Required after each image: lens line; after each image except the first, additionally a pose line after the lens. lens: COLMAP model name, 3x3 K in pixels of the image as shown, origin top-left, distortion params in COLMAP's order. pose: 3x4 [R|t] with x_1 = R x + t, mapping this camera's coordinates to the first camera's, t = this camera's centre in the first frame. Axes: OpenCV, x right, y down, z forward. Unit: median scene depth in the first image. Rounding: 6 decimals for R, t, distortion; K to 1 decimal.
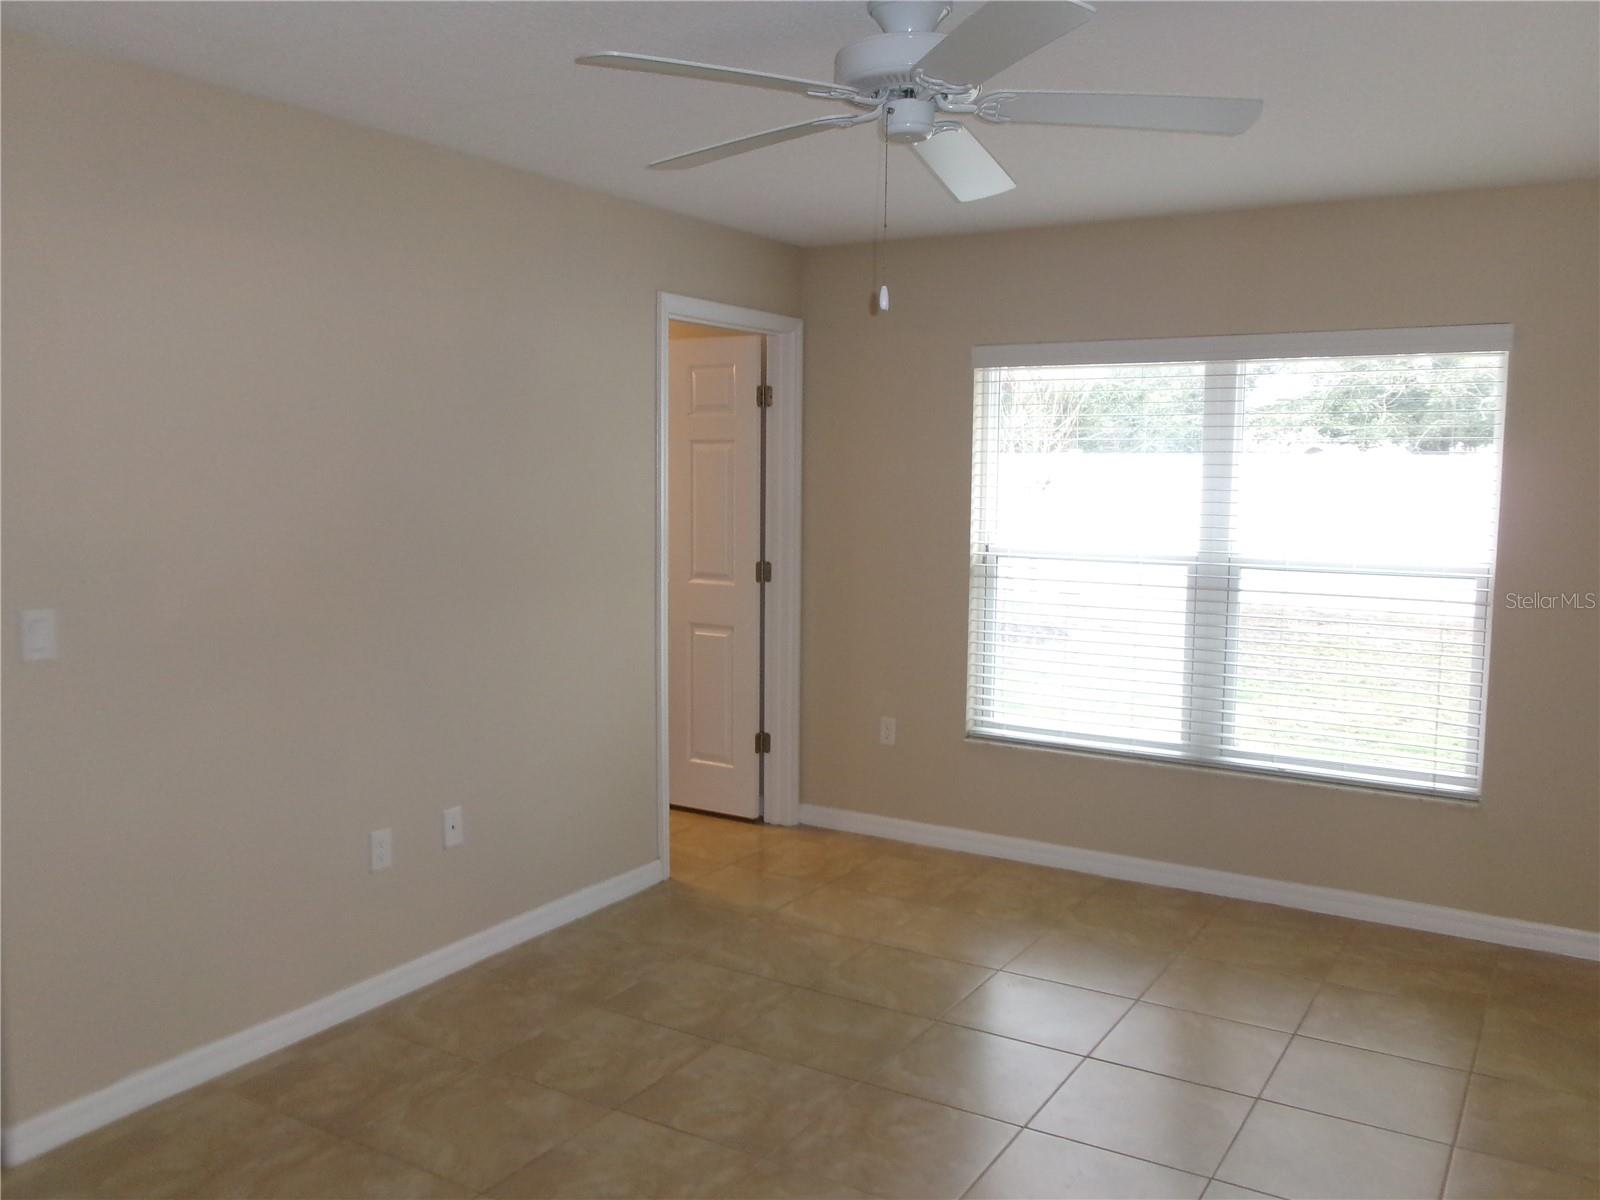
lens RADIAL K [[1313.7, 0, 808.2], [0, 1313.7, 603.9], [0, 0, 1]] dist [-0.008828, -0.005235]
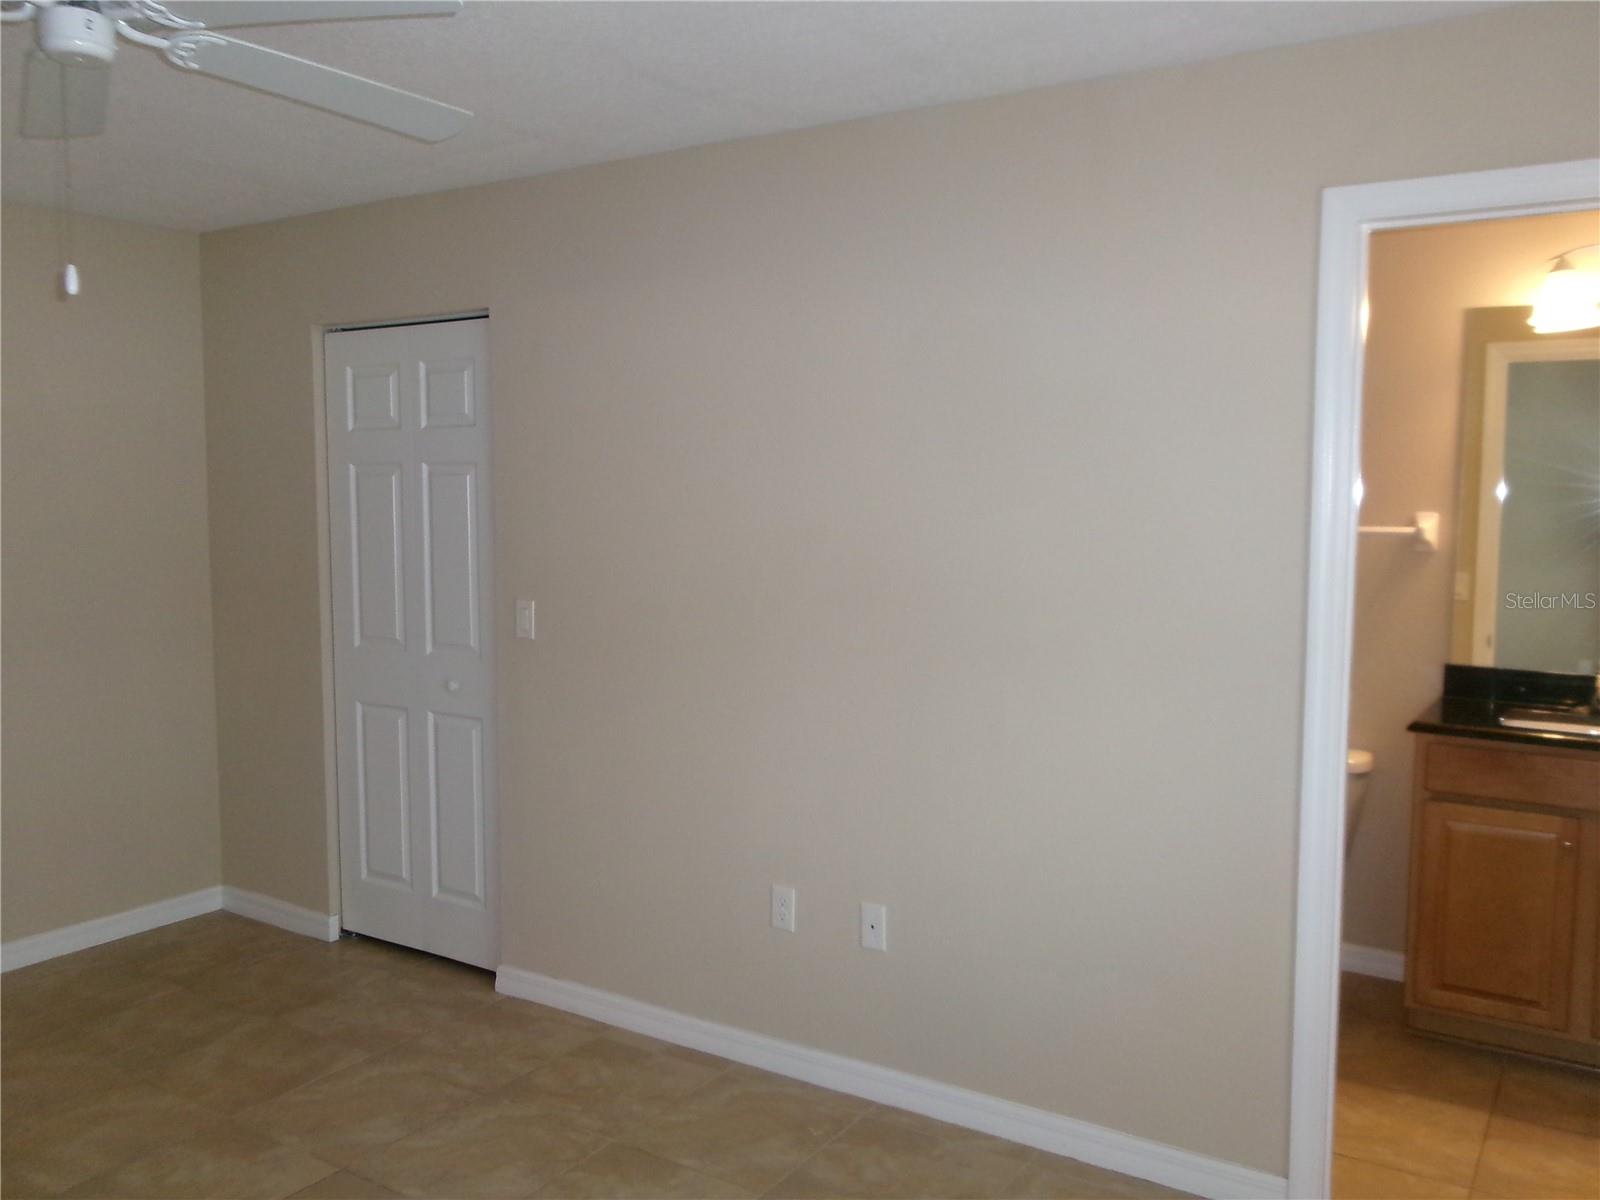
lens RADIAL K [[1313.7, 0, 803.1], [0, 1313.7, 604.0], [0, 0, 1]] dist [-0.008828, -0.005235]
pose [[-0.023282, 0.082296, -0.996336, 0.505039], [-0.113287, 0.989970, 0.084418, -0.091473], [0.993290, 0.114837, -0.013725, 0.872955]]
